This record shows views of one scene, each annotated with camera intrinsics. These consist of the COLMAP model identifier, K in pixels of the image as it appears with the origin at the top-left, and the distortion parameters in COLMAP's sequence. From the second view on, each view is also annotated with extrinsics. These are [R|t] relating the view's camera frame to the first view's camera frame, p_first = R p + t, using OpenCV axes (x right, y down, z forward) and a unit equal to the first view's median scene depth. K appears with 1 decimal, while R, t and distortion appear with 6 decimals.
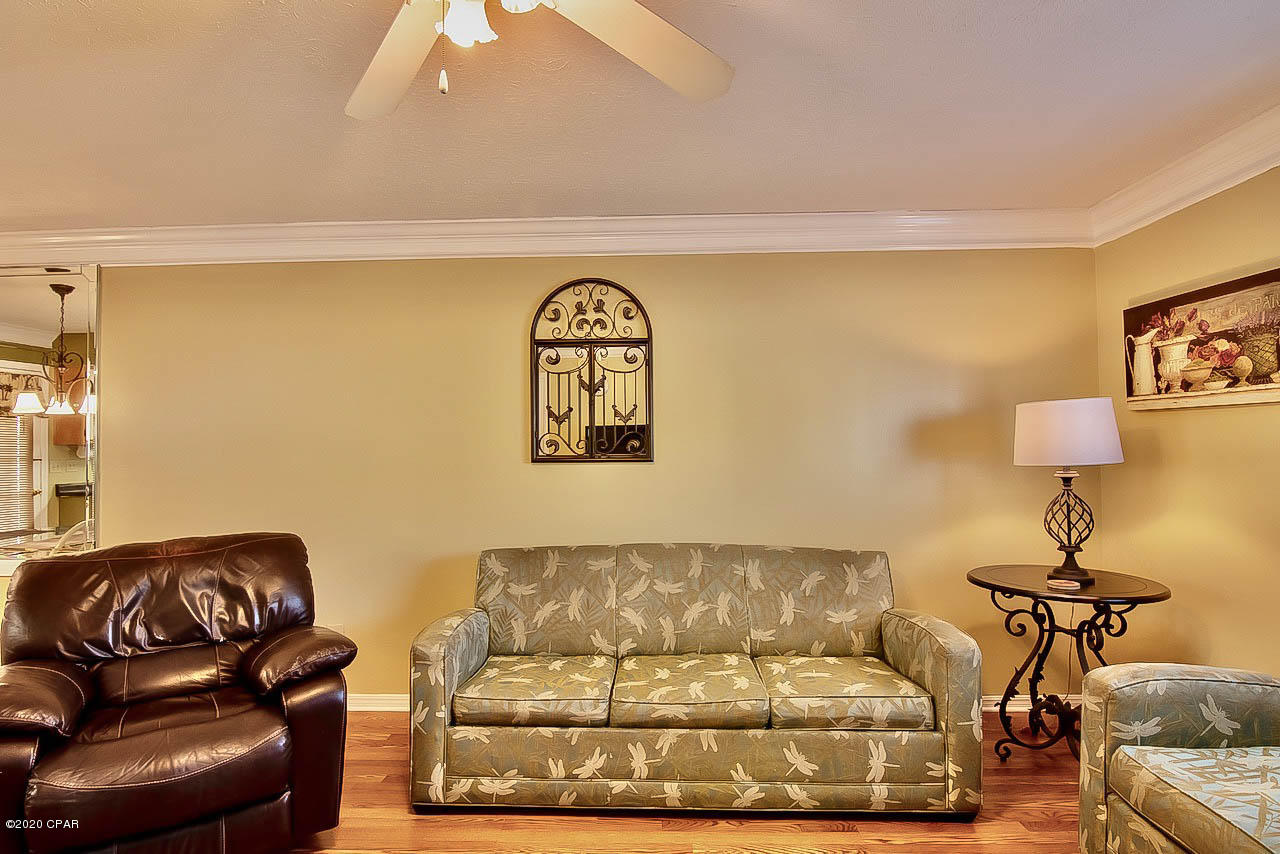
lens RADIAL K [[654.6, 0, 629.5], [0, 654.6, 430.4], [0, 0, 1]] dist [-0.001790, -0.015317]
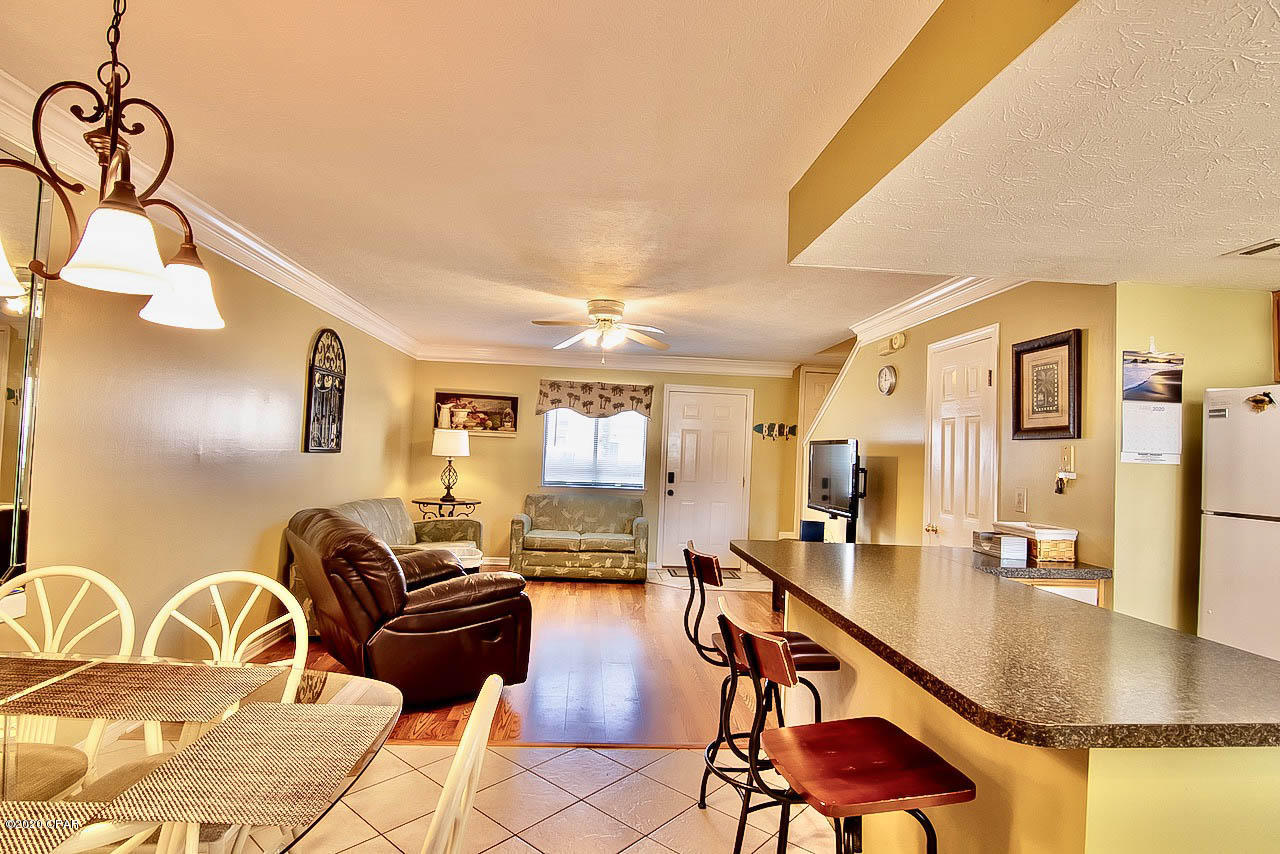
lens RADIAL K [[654.6, 0, 629.5], [0, 654.6, 430.4], [0, 0, 1]] dist [-0.001790, -0.015317]
pose [[-0.097054, 0.038736, 0.994525, -1.961356], [-0.065091, 0.996856, -0.045179, 0.025491], [-0.993148, -0.069119, -0.094228, 0.552848]]
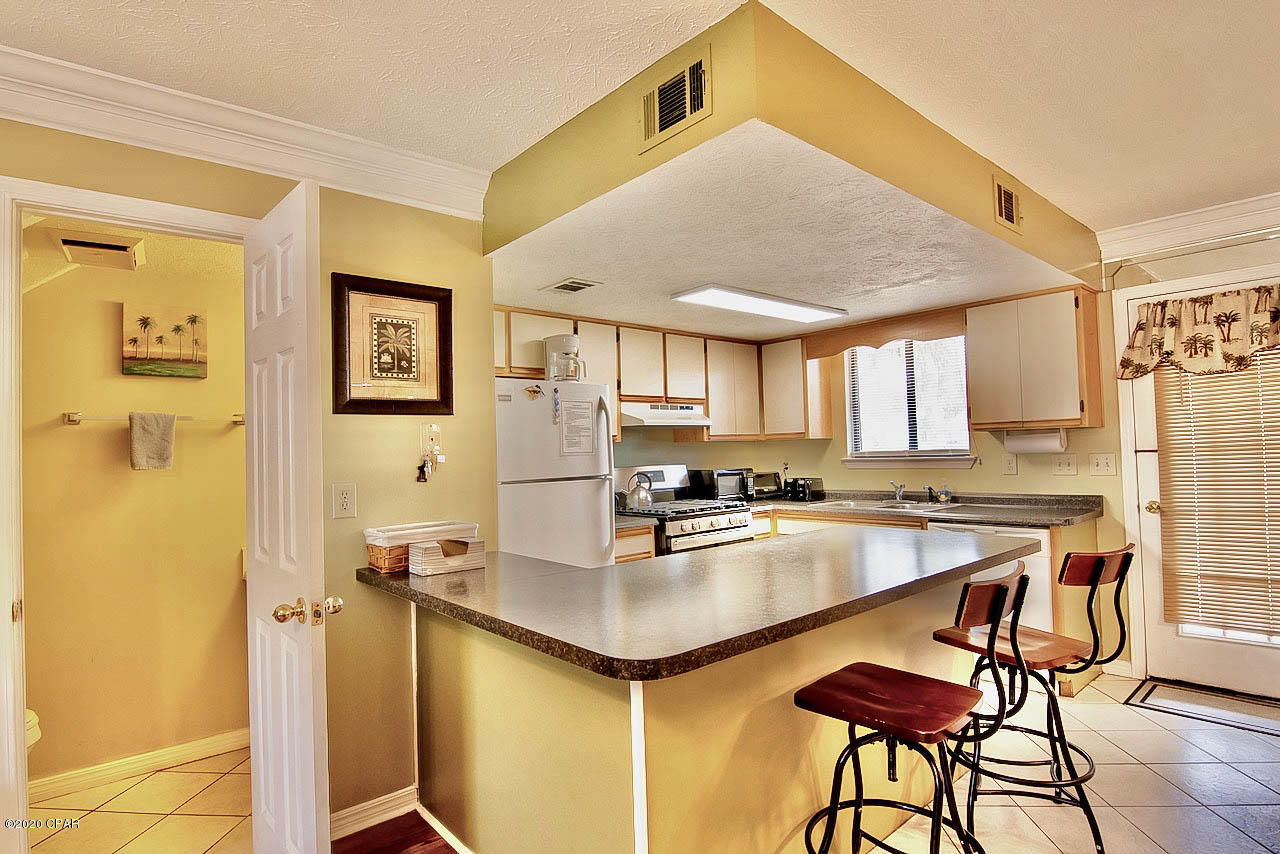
lens RADIAL K [[654.6, 0, 629.5], [0, 654.6, 430.4], [0, 0, 1]] dist [-0.001790, -0.015317]
pose [[-0.739051, 0.010723, -0.673564, -0.475196], [0.055705, 0.997422, -0.045243, 0.020522], [0.671342, -0.070958, -0.737743, 0.582790]]
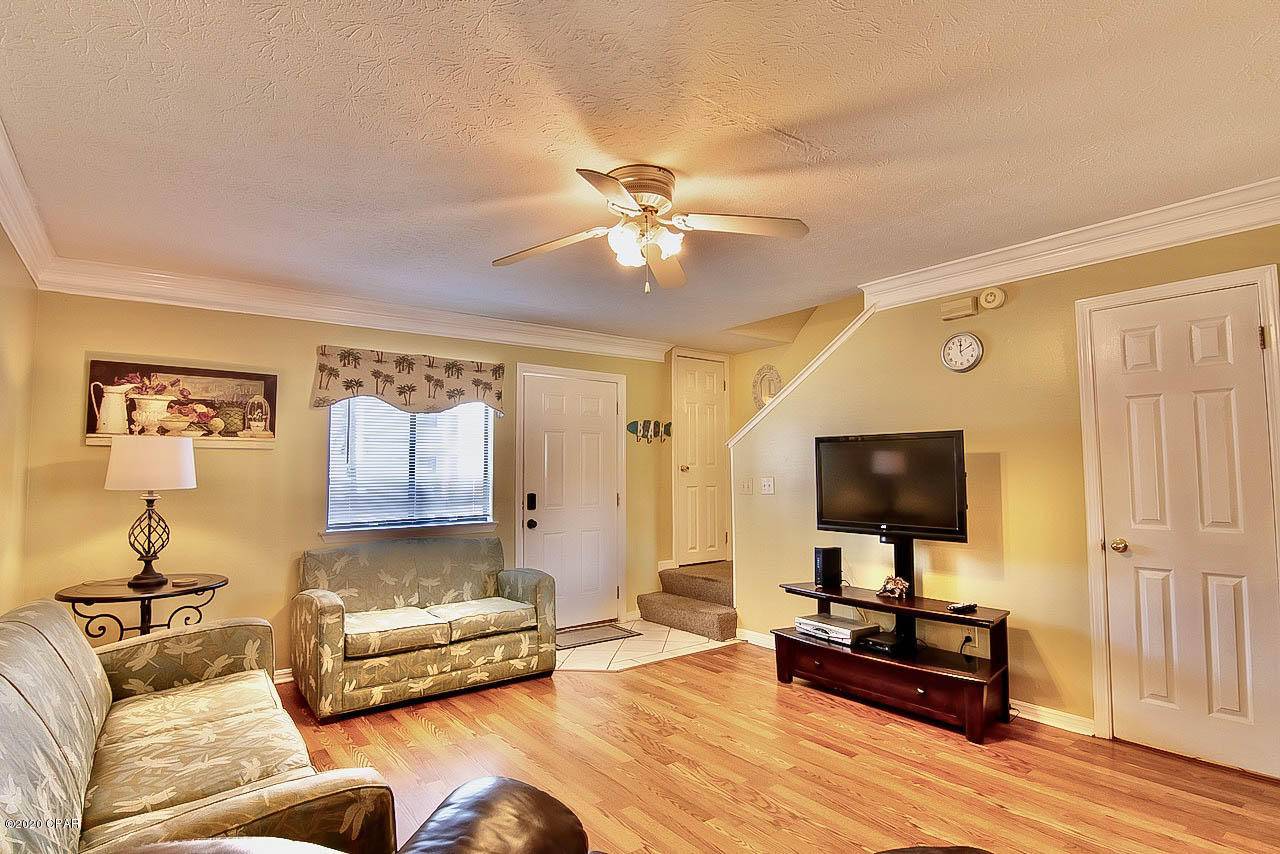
lens RADIAL K [[654.6, 0, 629.5], [0, 654.6, 430.4], [0, 0, 1]] dist [-0.001790, -0.015317]
pose [[-0.624393, 0.060495, 0.778764, -0.846998], [-0.006099, 0.996588, -0.082305, 0.038057], [-0.781086, -0.056140, -0.621894, 1.067491]]
